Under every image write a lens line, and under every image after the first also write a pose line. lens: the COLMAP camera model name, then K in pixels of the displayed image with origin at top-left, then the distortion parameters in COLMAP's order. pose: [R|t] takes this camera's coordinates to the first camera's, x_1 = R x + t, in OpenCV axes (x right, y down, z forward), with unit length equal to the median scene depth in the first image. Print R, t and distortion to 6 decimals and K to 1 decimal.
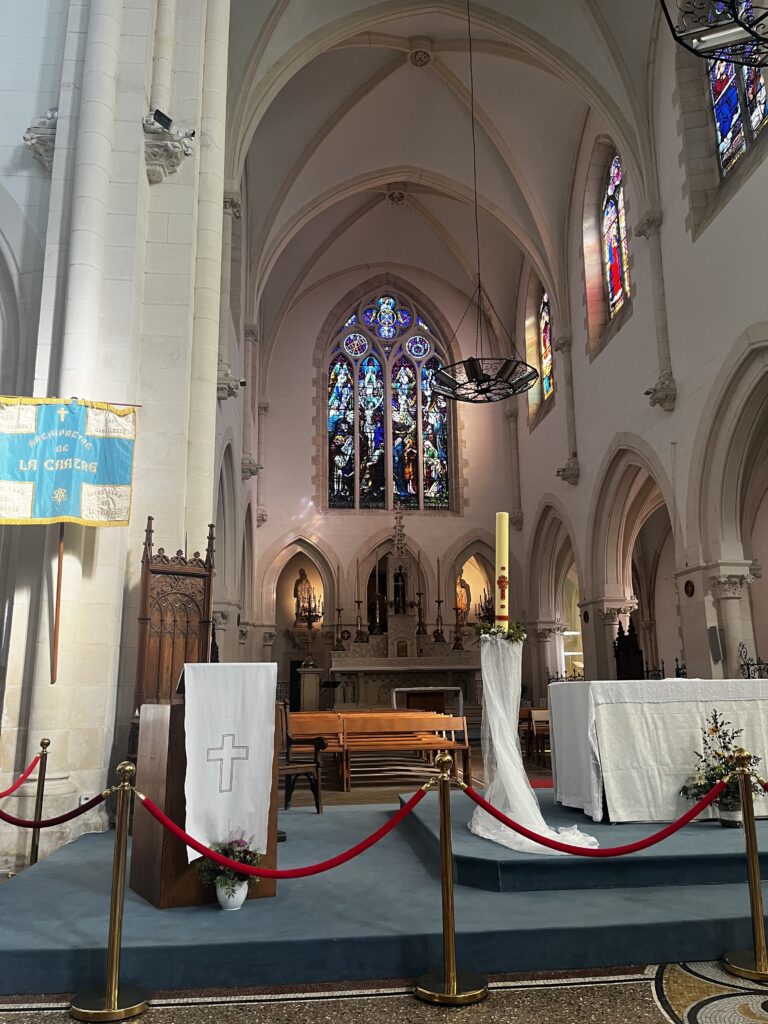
lens RADIAL K [[774.2, 0, 383.2], [0, 774.2, 510.4], [0, 0, 1]] dist [0.080321, 0.002143]
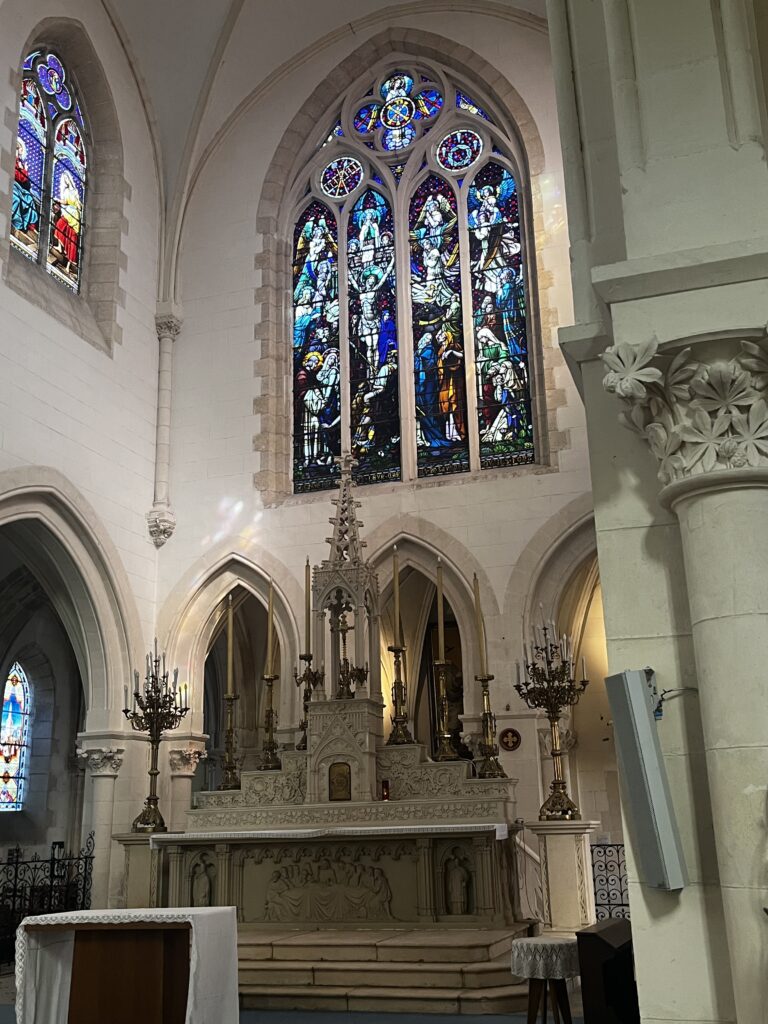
lens RADIAL K [[1025.8, 0, 384.6], [0, 1025.8, 510.9], [0, 0, 1]] dist [0.010885, 0.000000]
pose [[0.908846, -0.132563, -0.395508, 0.236058], [0.110762, 0.990815, -0.077571, 0.063521], [0.402158, 0.026693, 0.915181, 0.401575]]
